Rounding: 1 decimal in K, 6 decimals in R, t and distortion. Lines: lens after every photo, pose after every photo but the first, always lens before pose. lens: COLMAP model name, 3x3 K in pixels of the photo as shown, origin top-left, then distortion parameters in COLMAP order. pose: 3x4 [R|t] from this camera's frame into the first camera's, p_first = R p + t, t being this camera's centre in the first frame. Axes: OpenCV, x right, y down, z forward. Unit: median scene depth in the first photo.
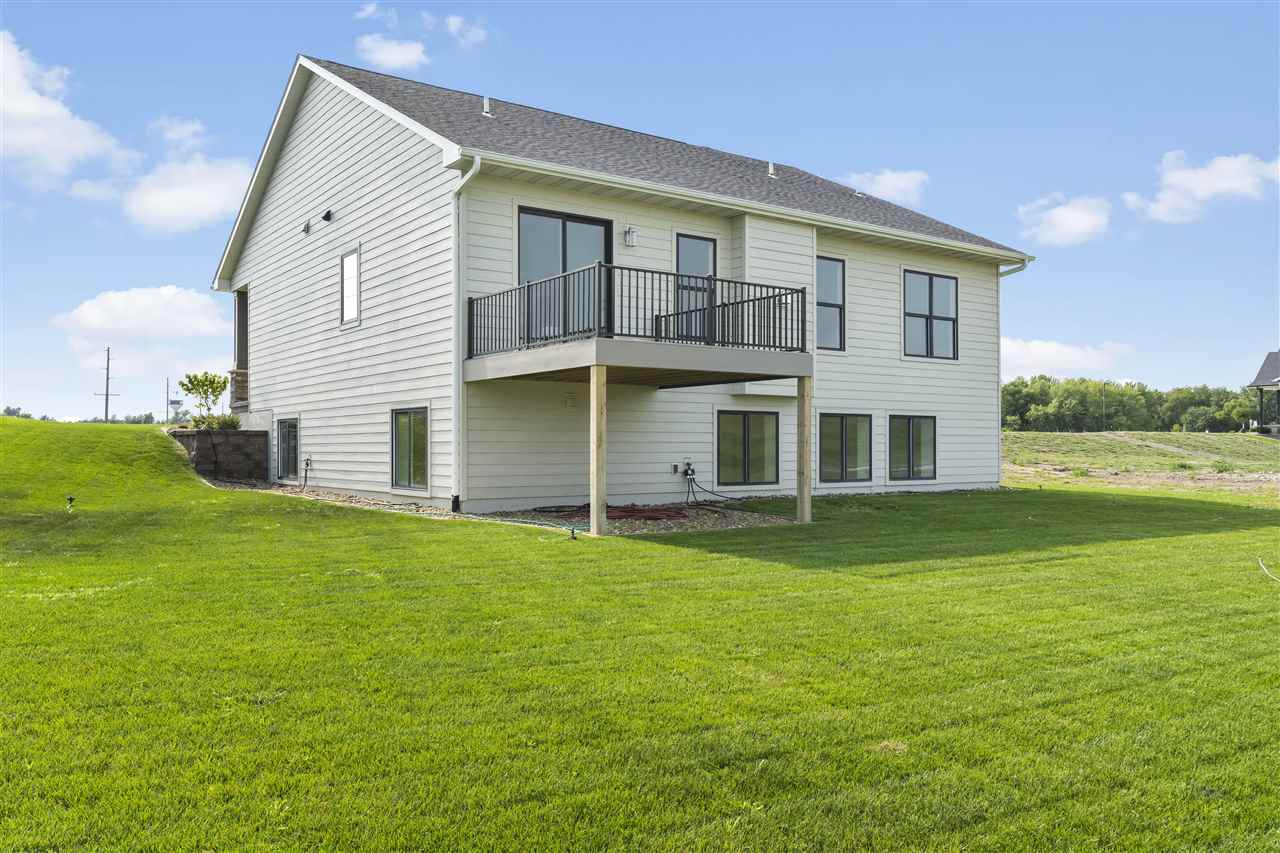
lens RADIAL K [[990.6, 0, 640.0], [0, 990.6, 426.5], [0, 0, 1]] dist [0.001912, 0.000277]
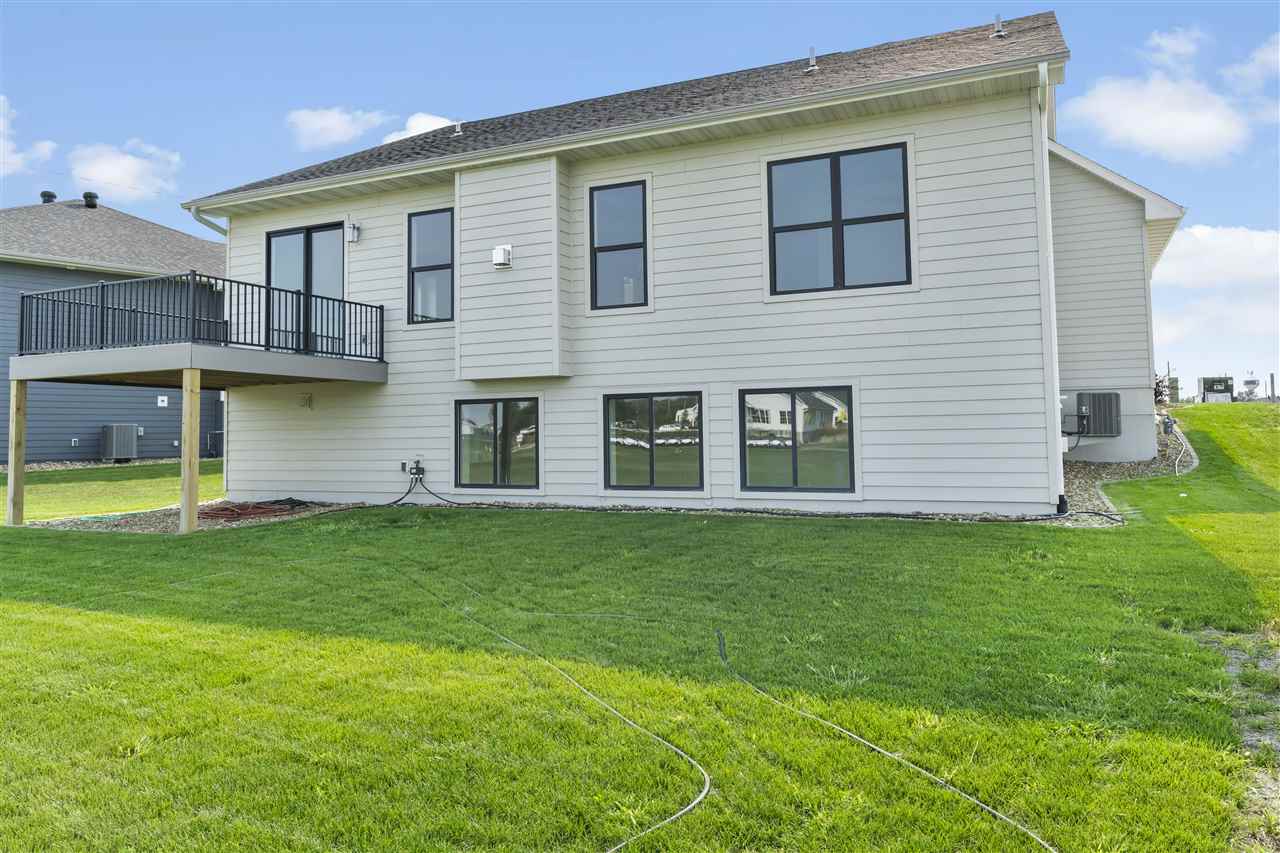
lens RADIAL K [[884.5, 0, 639.6], [0, 884.5, 378.7], [0, 0, 1]] dist [-0.002252, -0.000217]
pose [[0.503028, -0.071313, -0.861323, 0.791274], [0.026384, 0.997393, -0.067170, 0.020162], [0.863867, 0.011063, 0.503598, 0.712309]]
